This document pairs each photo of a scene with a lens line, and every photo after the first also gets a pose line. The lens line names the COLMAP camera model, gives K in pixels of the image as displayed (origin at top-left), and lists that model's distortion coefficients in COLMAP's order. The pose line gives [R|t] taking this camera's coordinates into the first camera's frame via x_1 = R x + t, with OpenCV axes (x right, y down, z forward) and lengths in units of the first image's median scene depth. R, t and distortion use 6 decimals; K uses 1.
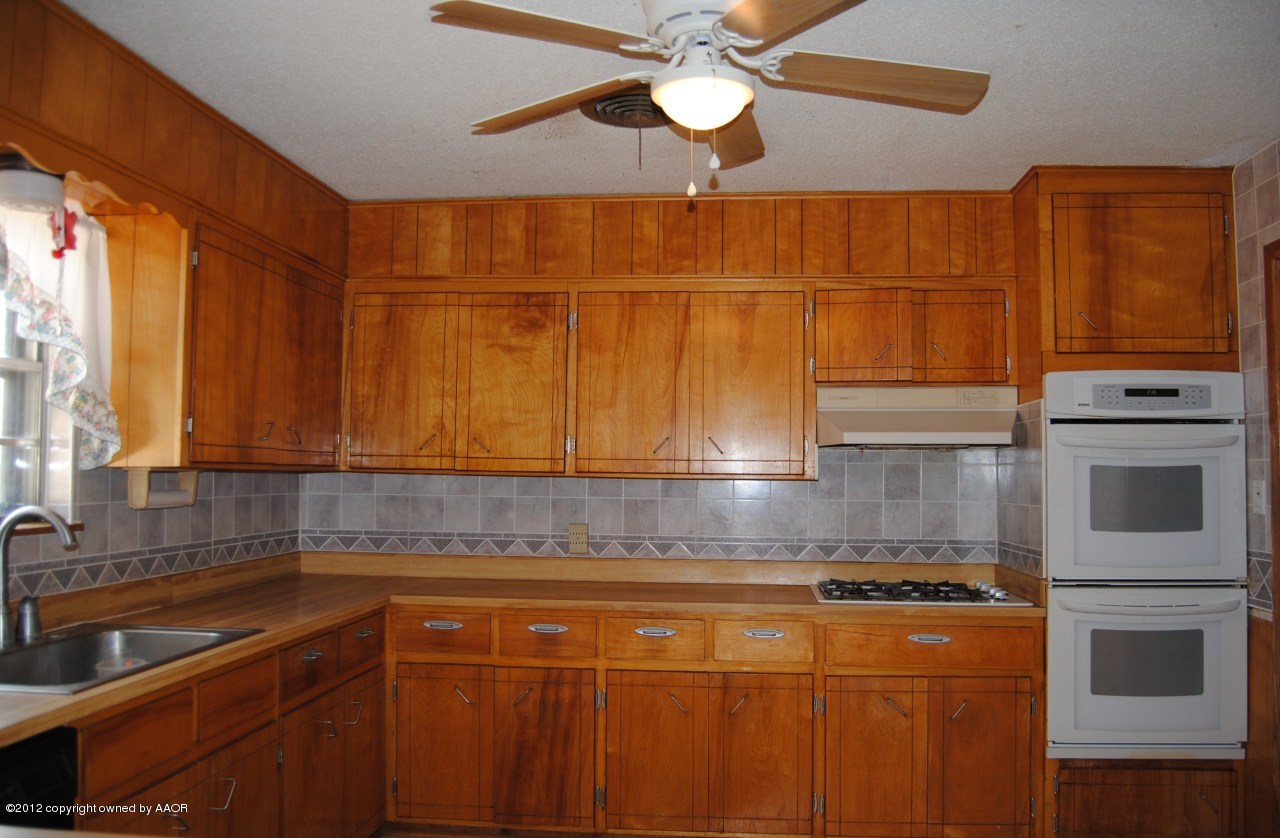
lens RADIAL K [[970.7, 0, 632.3], [0, 970.7, 434.3], [0, 0, 1]] dist [-0.079561, 0.012733]
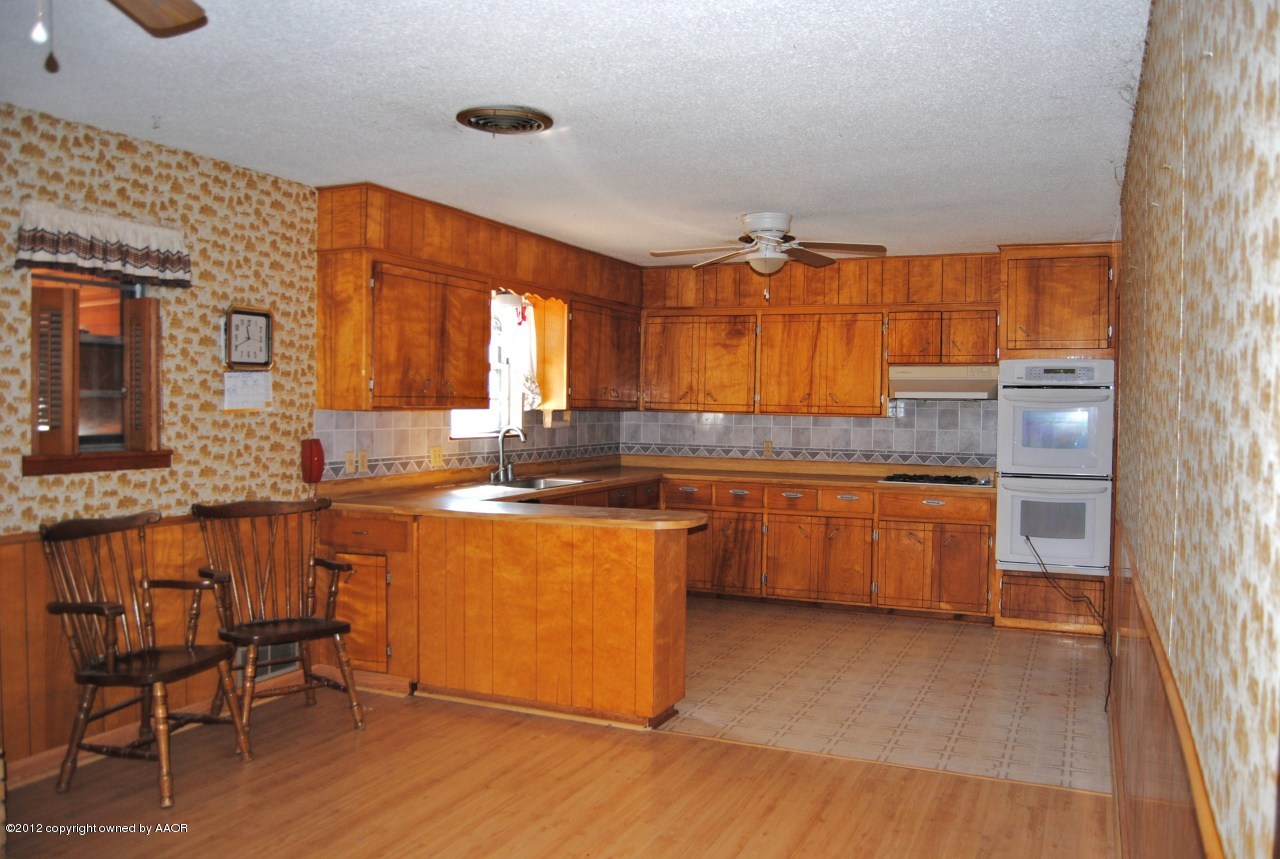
lens RADIAL K [[1011.0, 0, 655.4], [0, 1011.0, 436.2], [0, 0, 1]] dist [-0.092278, 0.027958]
pose [[0.950341, 0.013763, -0.310905, 0.401717], [0.007085, 0.997806, 0.065829, -0.049978], [0.311129, -0.064763, 0.948158, -1.026226]]
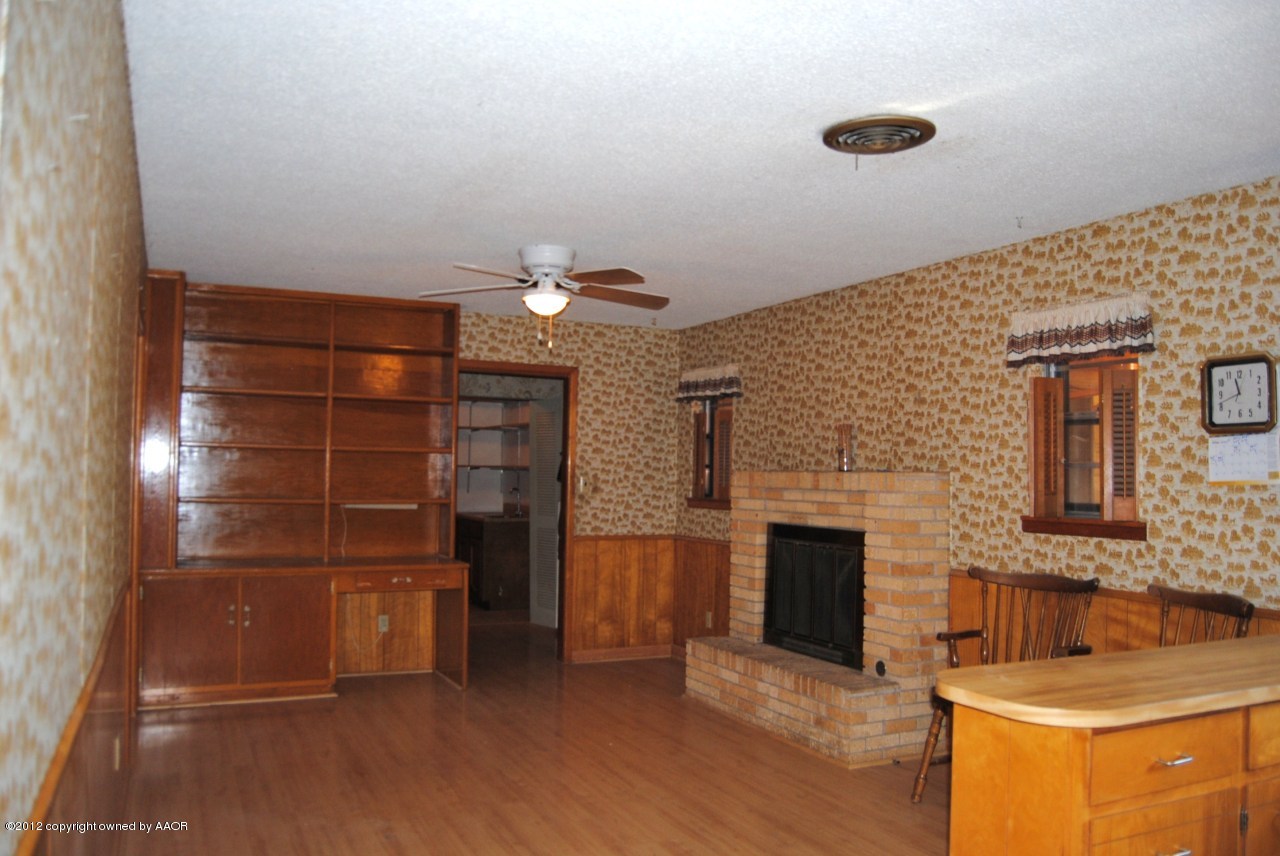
lens RADIAL K [[1011.0, 0, 648.1], [0, 1011.0, 433.6], [0, 0, 1]] dist [-0.092278, 0.027958]
pose [[-0.859151, -0.034481, -0.510560, 0.557182], [0.003311, 0.997332, -0.072926, 0.022774], [0.511712, -0.064345, -0.856744, 0.686120]]
